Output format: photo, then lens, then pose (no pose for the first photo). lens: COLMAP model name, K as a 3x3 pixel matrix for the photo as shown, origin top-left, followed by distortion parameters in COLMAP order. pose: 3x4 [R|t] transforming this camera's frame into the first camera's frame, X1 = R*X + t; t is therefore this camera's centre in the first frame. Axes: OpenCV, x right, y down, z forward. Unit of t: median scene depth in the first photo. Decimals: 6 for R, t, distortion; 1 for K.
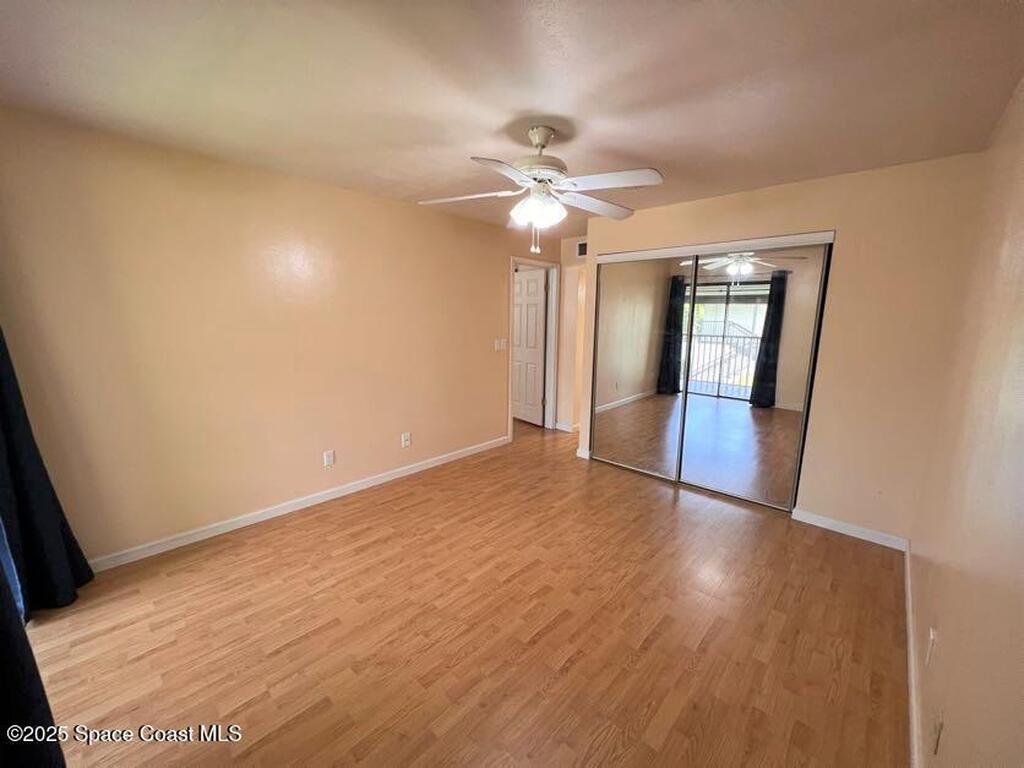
lens RADIAL K [[407.3, 0, 512.0], [0, 407.3, 384.0], [0, 0, 1]] dist [0.000122, 0.000018]
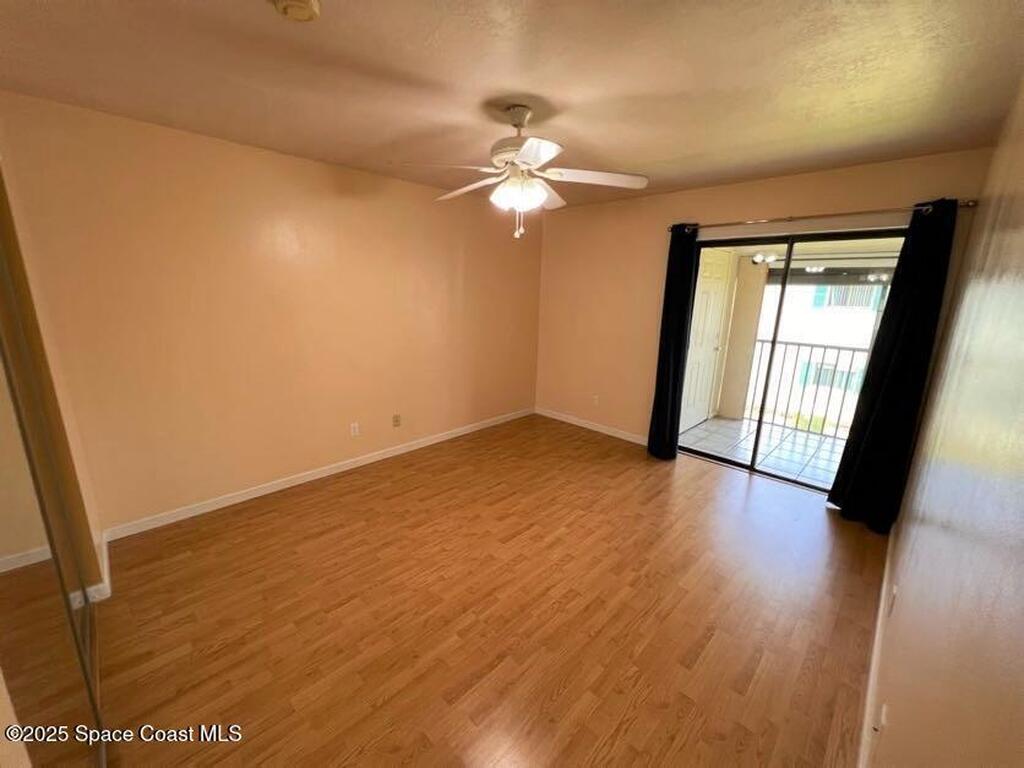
lens RADIAL K [[407.3, 0, 512.0], [0, 407.3, 384.0], [0, 0, 1]] dist [0.000122, 0.000018]
pose [[-0.999122, -0.039241, 0.014696, 0.044452], [-0.030395, 0.920123, 0.390448, -0.351141], [-0.028843, 0.389658, -0.920508, 1.899344]]
